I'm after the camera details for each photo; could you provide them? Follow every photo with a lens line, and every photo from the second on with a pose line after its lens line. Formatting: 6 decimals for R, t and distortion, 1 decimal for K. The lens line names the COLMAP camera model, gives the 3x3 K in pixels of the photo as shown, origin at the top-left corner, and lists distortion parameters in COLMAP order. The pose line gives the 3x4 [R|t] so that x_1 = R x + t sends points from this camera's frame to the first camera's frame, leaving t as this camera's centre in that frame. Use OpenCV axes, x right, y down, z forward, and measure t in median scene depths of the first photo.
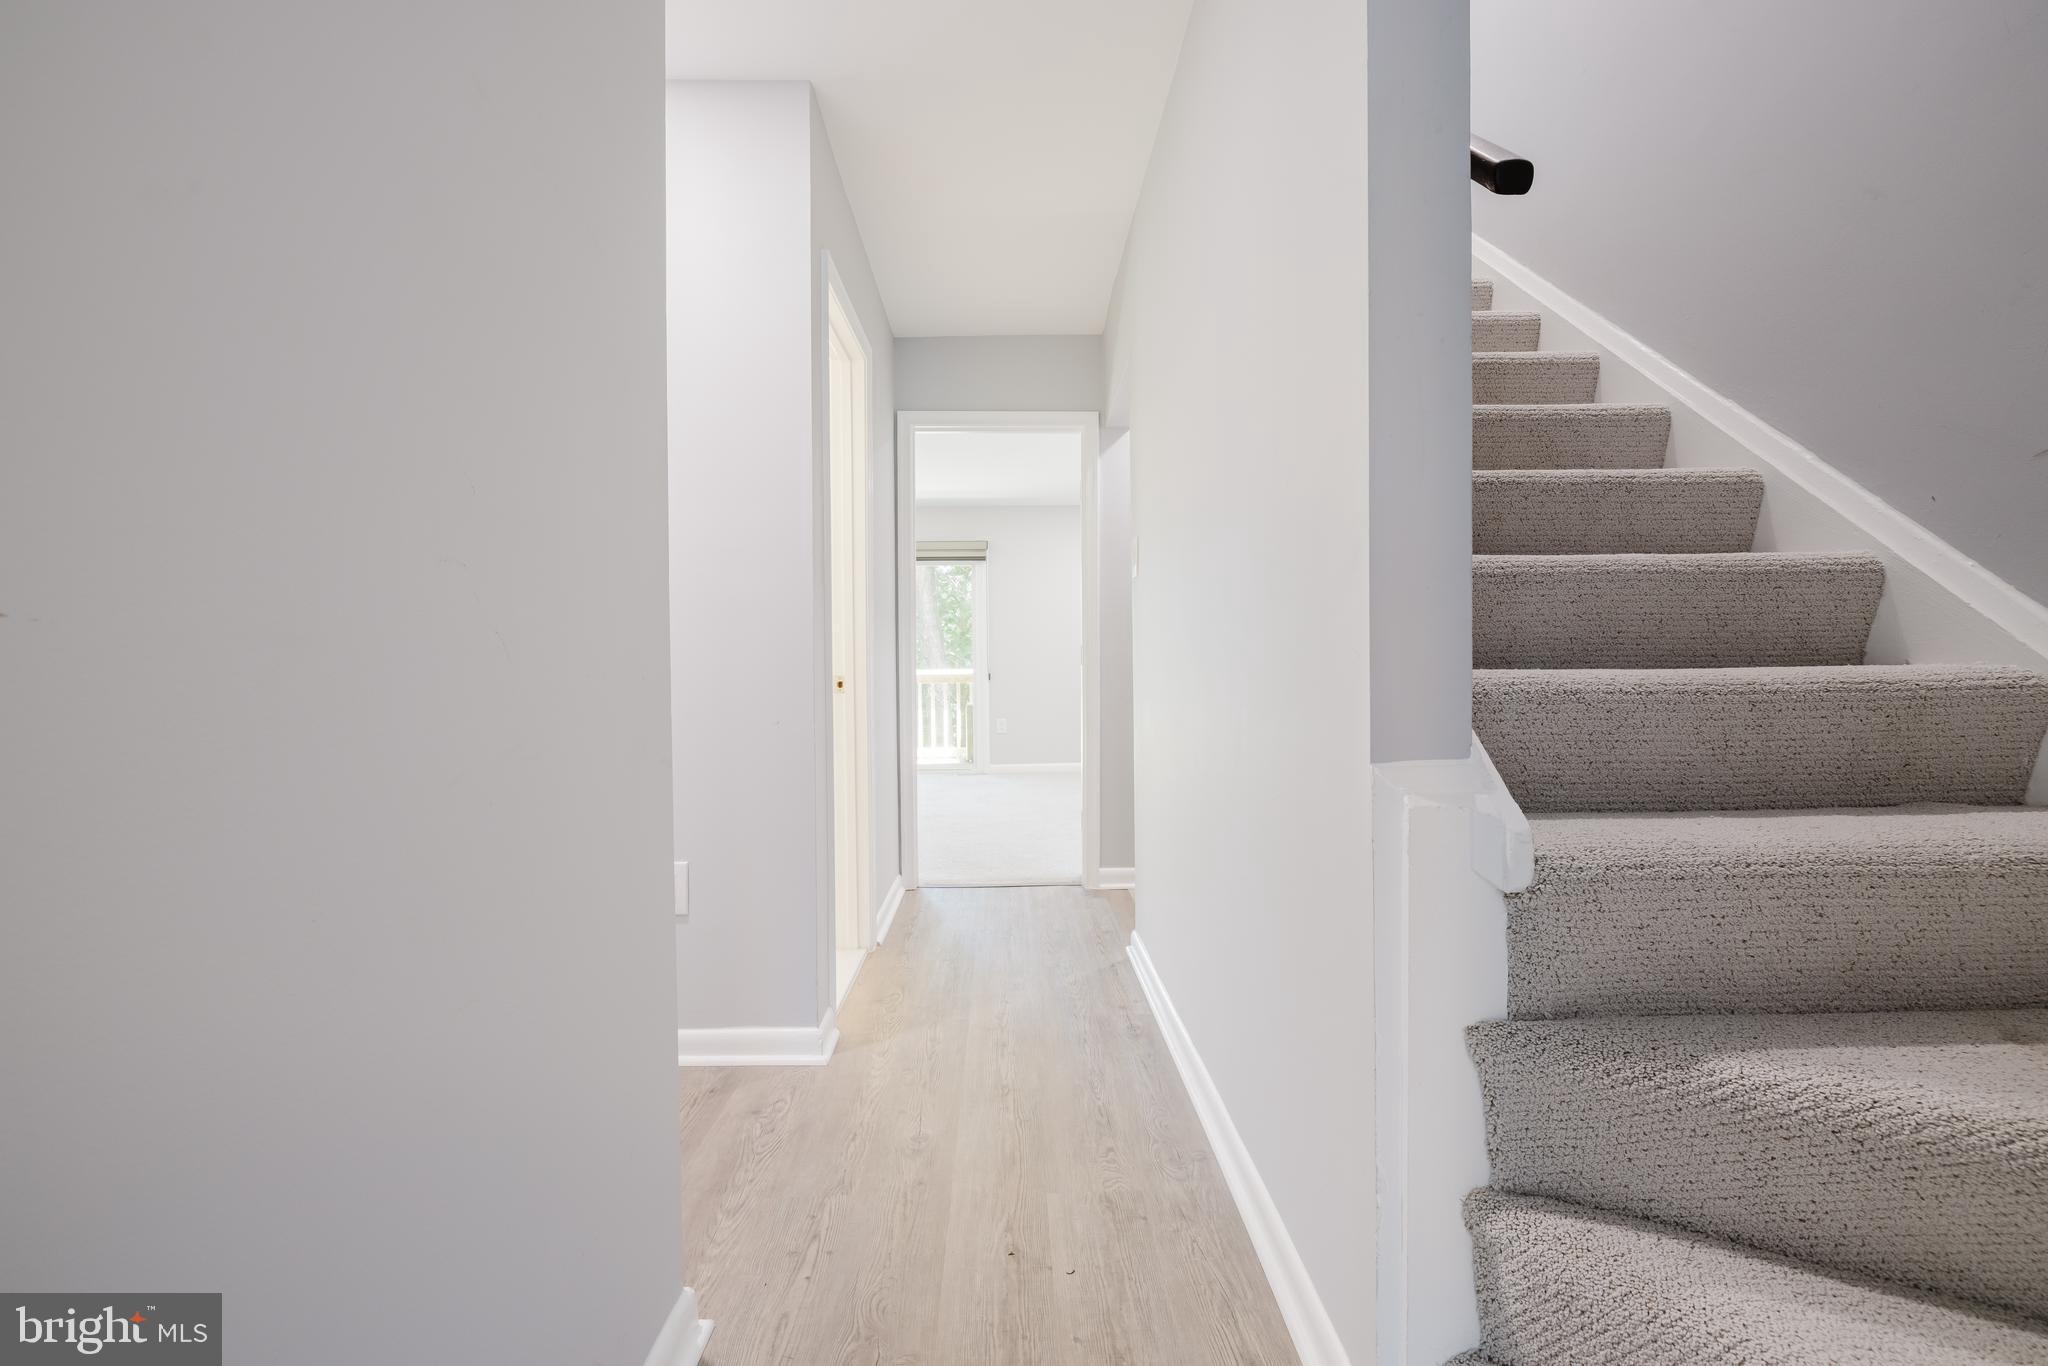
lens RADIAL K [[850.6, 0, 1027.9], [0, 850.6, 675.1], [0, 0, 1]] dist [-0.000266, -0.000361]
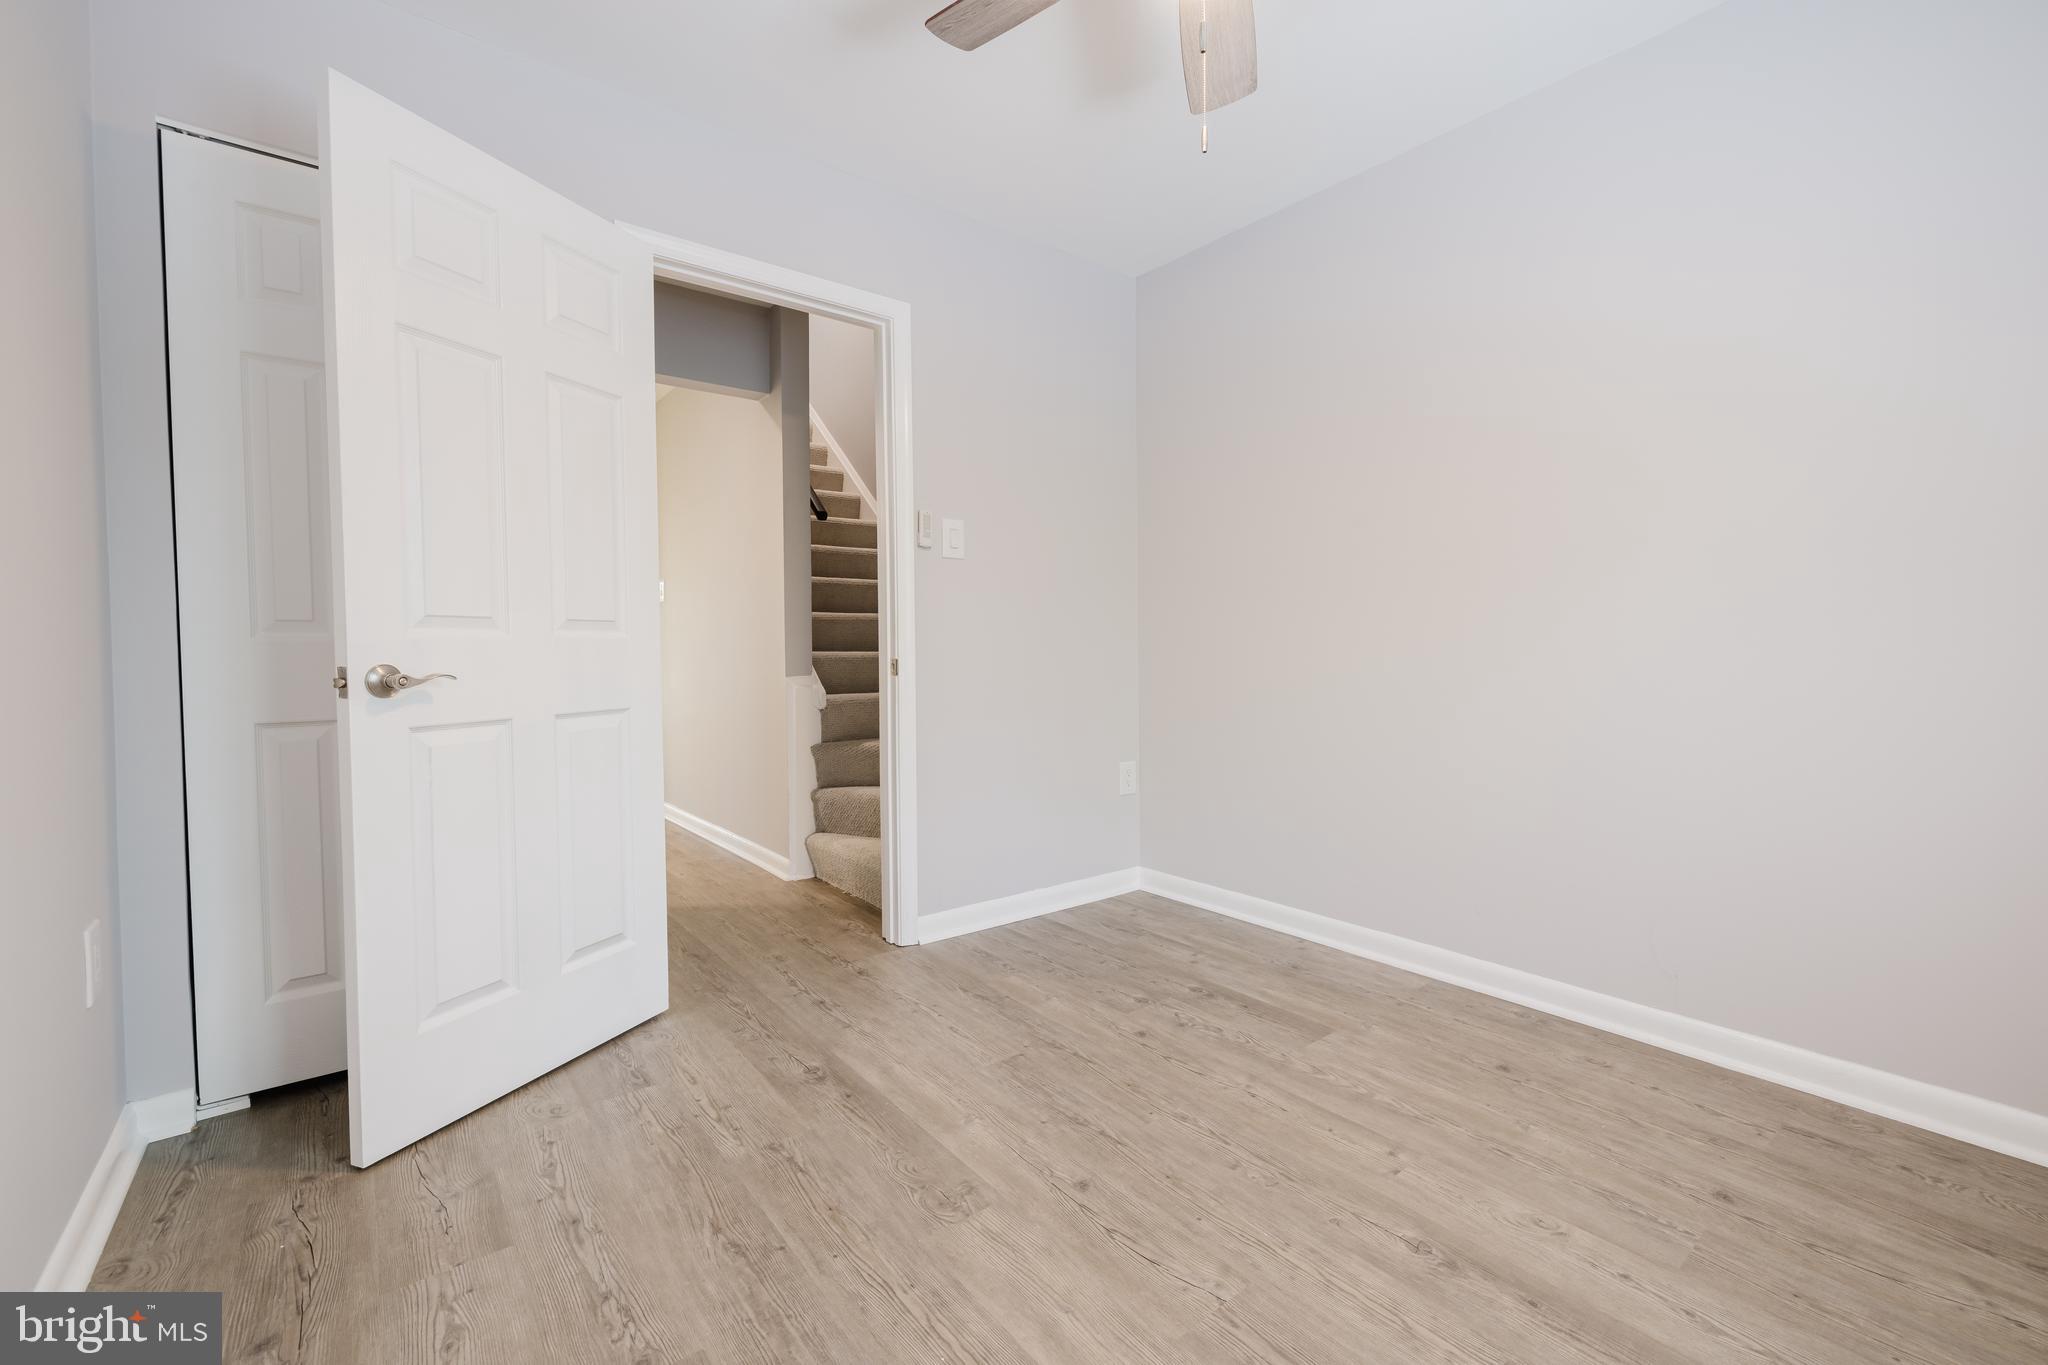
lens RADIAL K [[850.6, 0, 1027.9], [0, 850.6, 674.6], [0, 0, 1]] dist [-0.000266, -0.000361]
pose [[0.747921, -0.015257, 0.663612, -1.261917], [-0.000452, 0.999724, 0.023493, 0.006841], [-0.663788, -0.017870, 0.747708, -2.448916]]
